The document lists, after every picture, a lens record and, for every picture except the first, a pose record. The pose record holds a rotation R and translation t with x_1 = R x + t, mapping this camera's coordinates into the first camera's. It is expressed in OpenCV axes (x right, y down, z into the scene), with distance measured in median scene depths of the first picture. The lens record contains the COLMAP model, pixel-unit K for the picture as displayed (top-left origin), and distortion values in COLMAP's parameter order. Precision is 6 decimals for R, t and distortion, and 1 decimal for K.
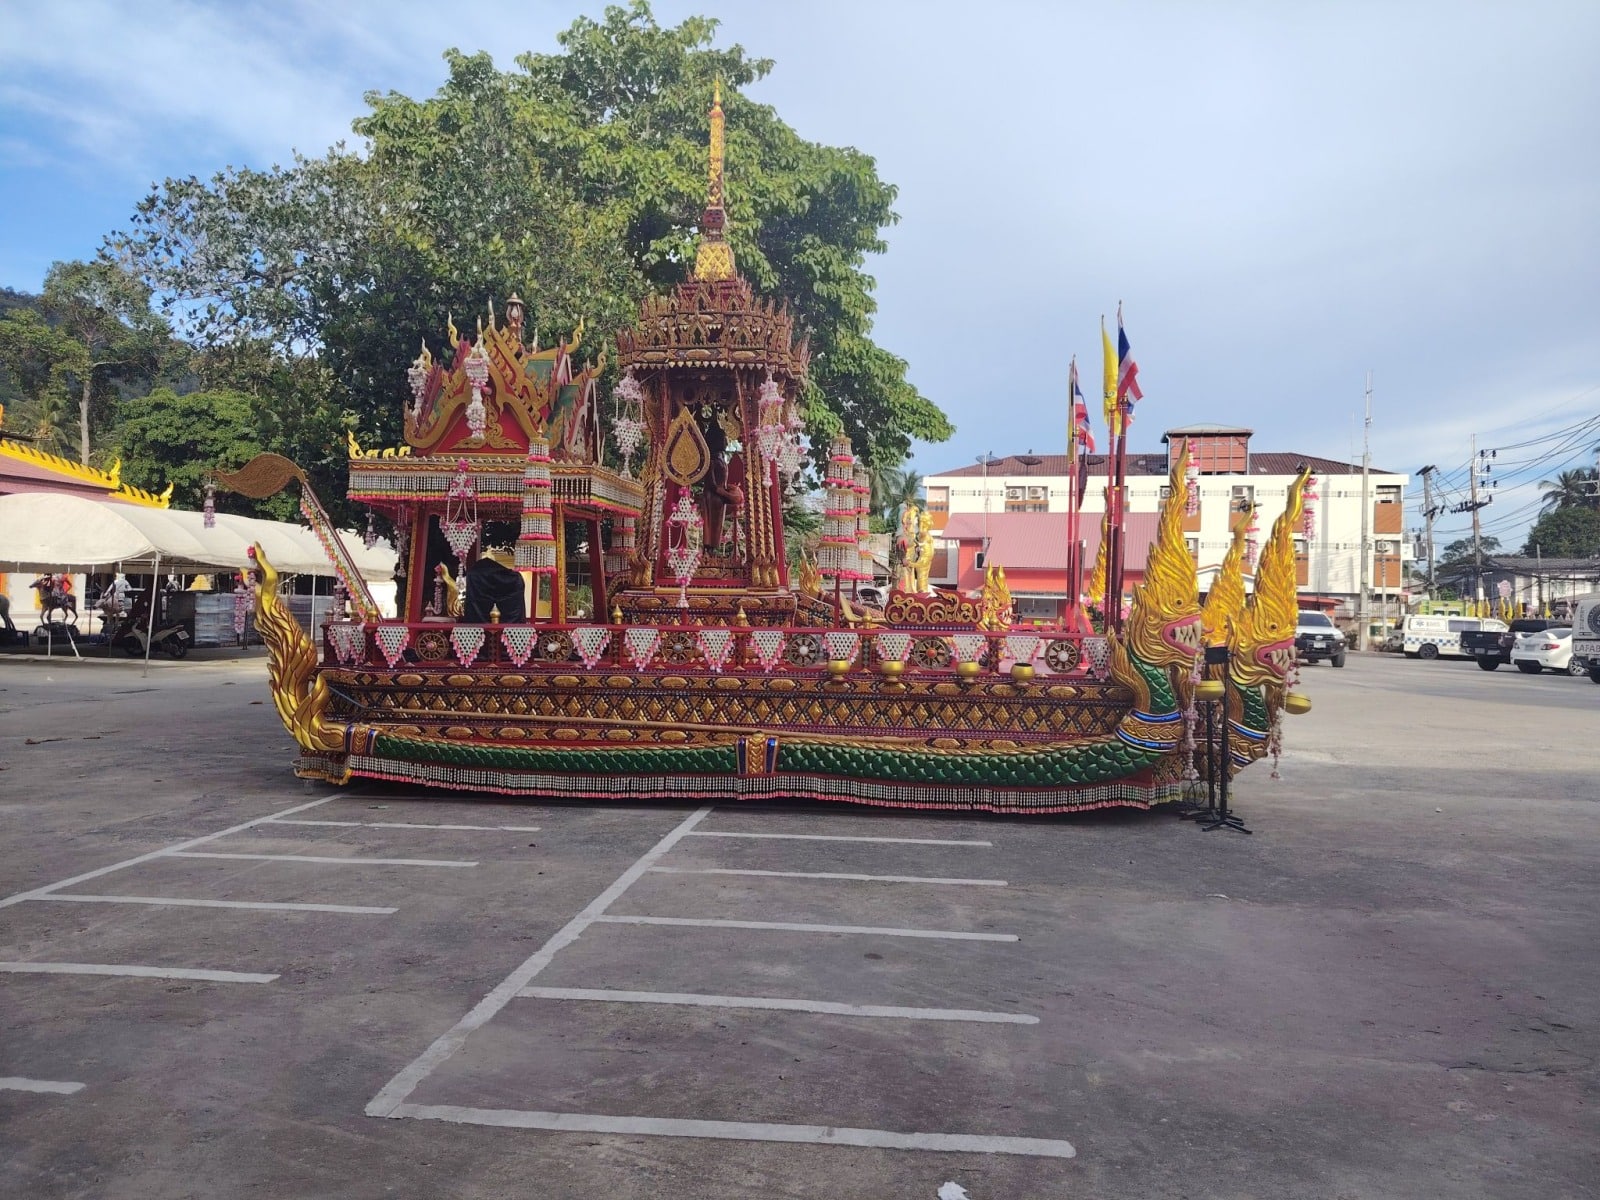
lens RADIAL K [[1114.9, 0, 817.0], [0, 1114.9, 604.7], [0, 0, 1]] dist [0.098355, -0.158278]
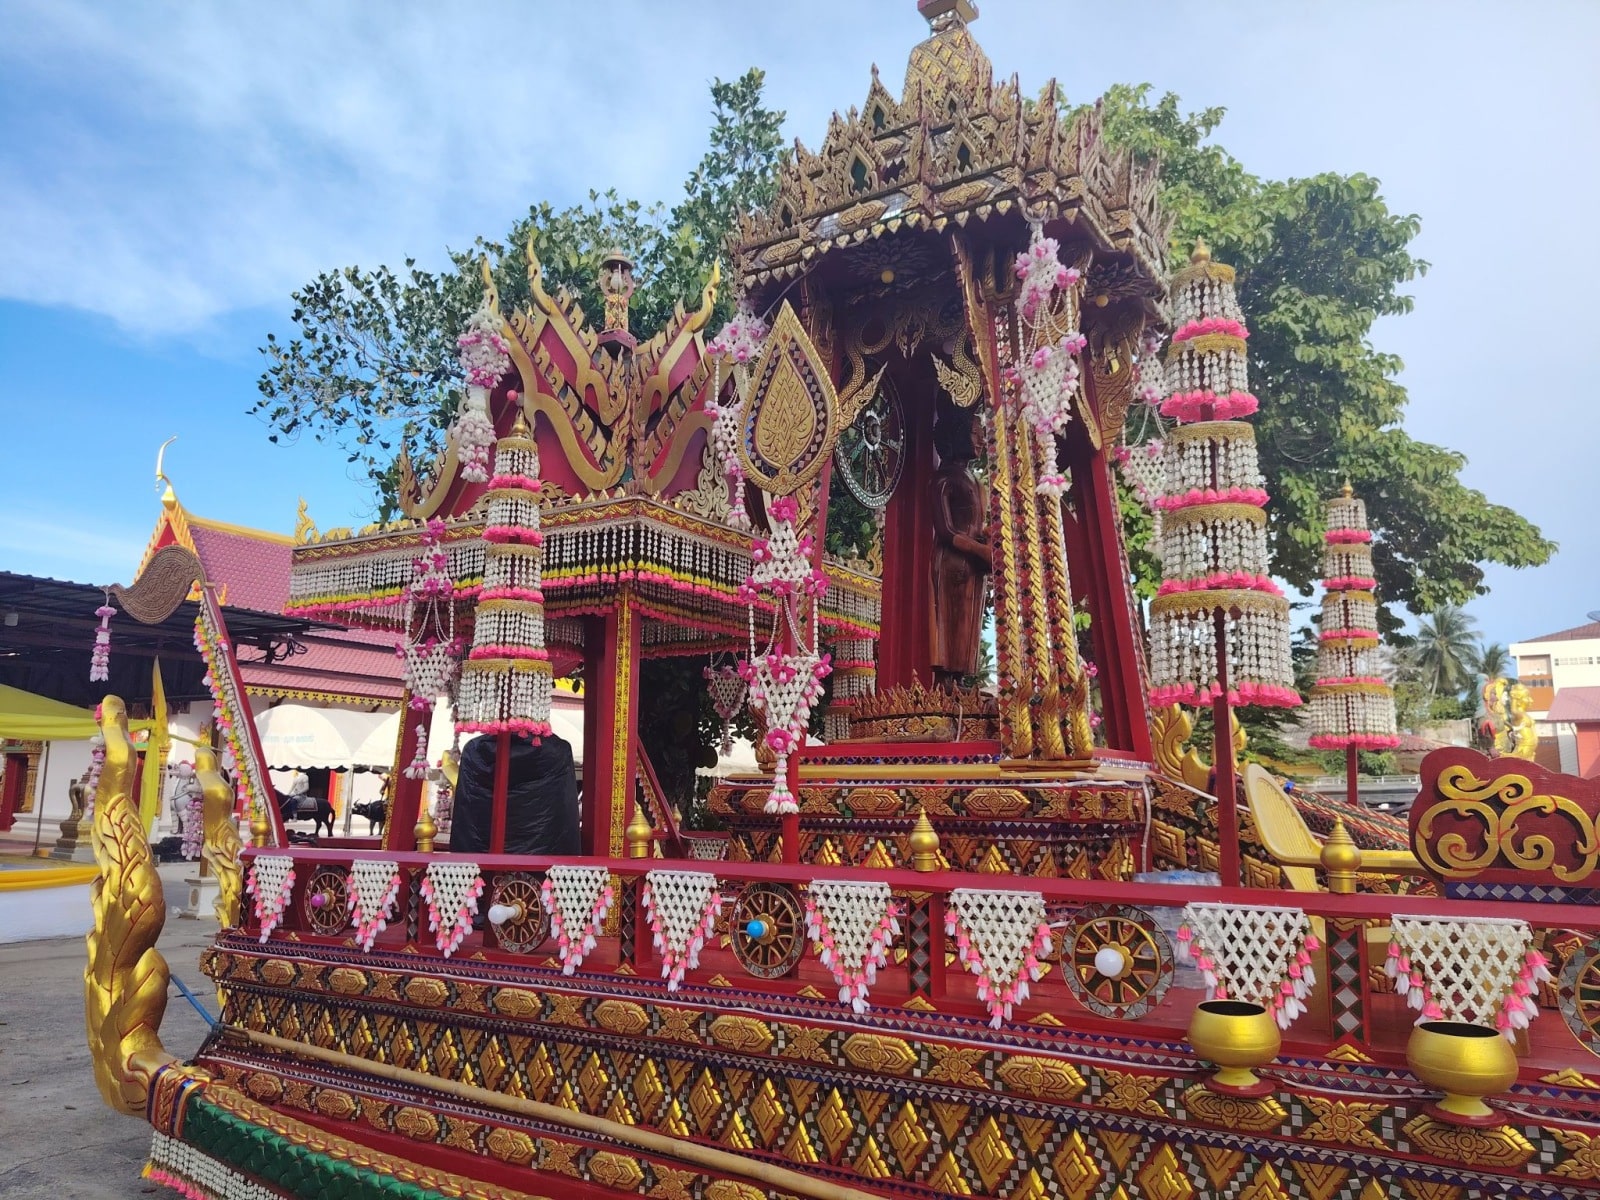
lens RADIAL K [[1100.7, 0, 801.1], [0, 1100.7, 614.5], [0, 0, 1]] dist [0.080750, -0.112253]
pose [[0.889477, -0.084293, -0.449138, 0.054326], [0.003972, 0.984230, -0.176851, 0.002331], [0.456962, 0.155521, 0.875785, 0.673009]]
